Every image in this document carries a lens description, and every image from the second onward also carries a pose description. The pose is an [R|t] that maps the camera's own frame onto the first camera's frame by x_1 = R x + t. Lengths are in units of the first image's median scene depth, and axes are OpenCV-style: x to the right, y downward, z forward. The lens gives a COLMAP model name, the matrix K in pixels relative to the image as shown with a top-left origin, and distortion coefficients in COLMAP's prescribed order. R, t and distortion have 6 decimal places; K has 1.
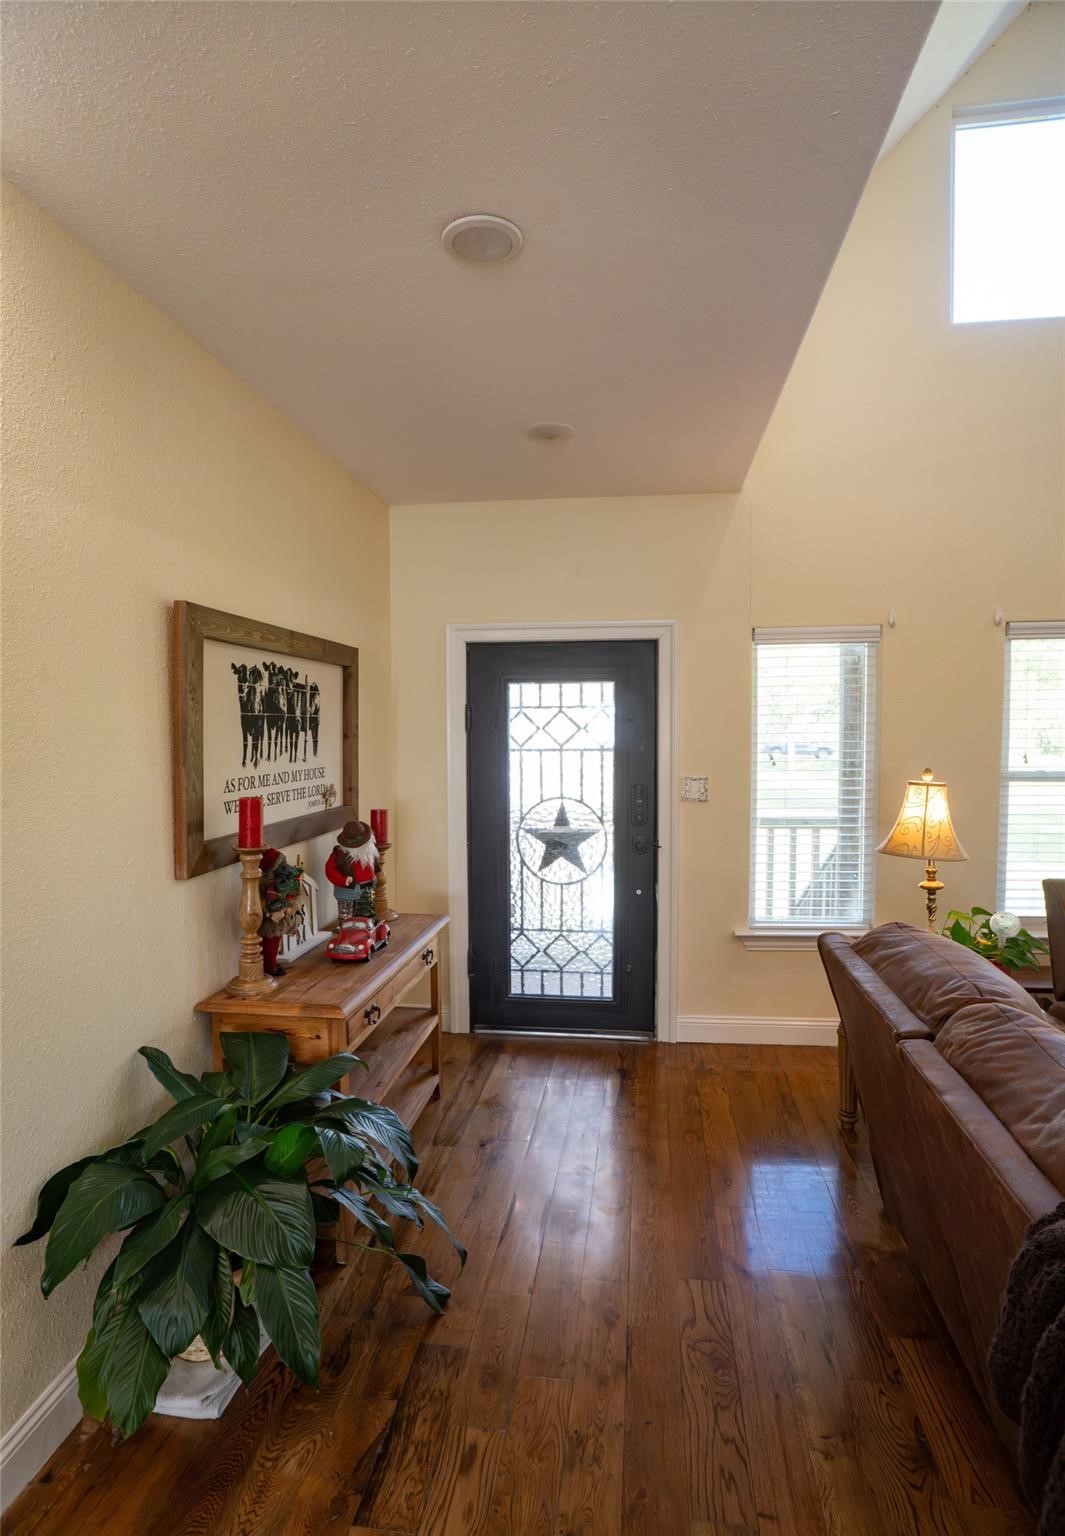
lens RADIAL K [[821.5, 0, 538.0], [0, 821.5, 766.8], [0, 0, 1]] dist [-0.000769, -0.000024]
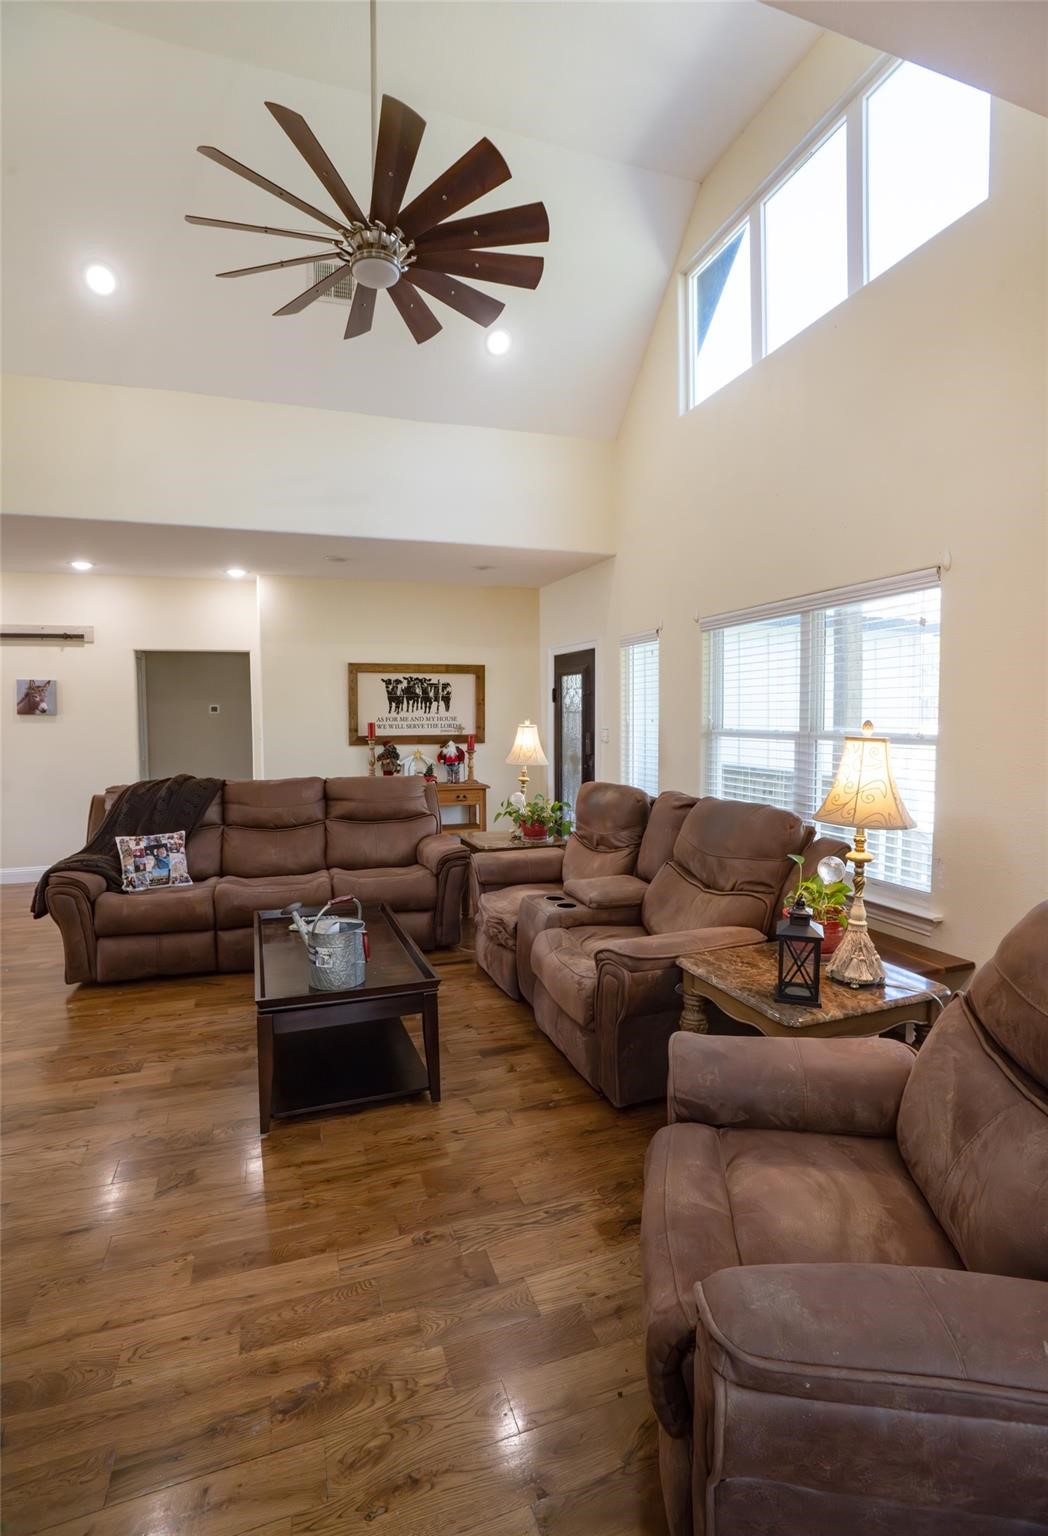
lens RADIAL K [[744.8, 0, 522.4], [0, 744.8, 763.0], [0, 0, 1]] dist [-0.000271, -0.000002]
pose [[0.448331, 0.064505, -0.891537, 2.034039], [-0.038519, 0.997860, 0.052827, 0.015131], [0.893037, 0.010657, 0.449856, 0.210871]]
